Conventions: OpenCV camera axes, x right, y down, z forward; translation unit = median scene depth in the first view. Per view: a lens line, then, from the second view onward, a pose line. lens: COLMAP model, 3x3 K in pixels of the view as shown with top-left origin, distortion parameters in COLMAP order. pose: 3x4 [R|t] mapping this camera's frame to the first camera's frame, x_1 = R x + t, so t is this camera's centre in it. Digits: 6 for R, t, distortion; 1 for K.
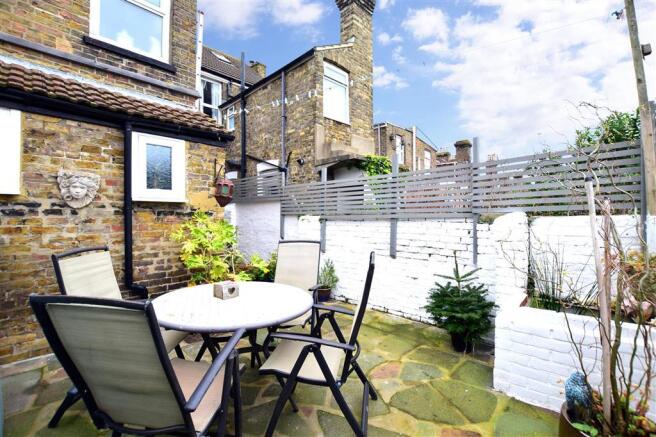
lens RADIAL K [[289.2, 0, 328.0], [0, 289.2, 218.5], [0, 0, 1]] dist [-0.024692, -0.000076]
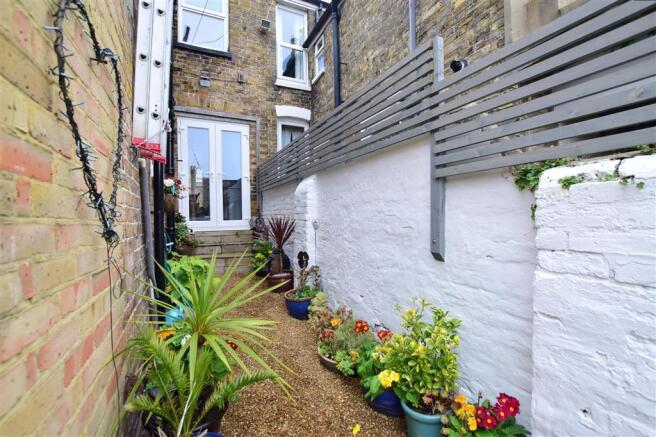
lens RADIAL K [[289.2, 0, 328.0], [0, 289.2, 218.5], [0, 0, 1]] dist [-0.024692, -0.000076]
pose [[0.935734, -0.005679, -0.352660, -0.134767], [0.007276, 0.999968, 0.003202, 0.021617], [0.352631, -0.005562, 0.935746, 0.572589]]
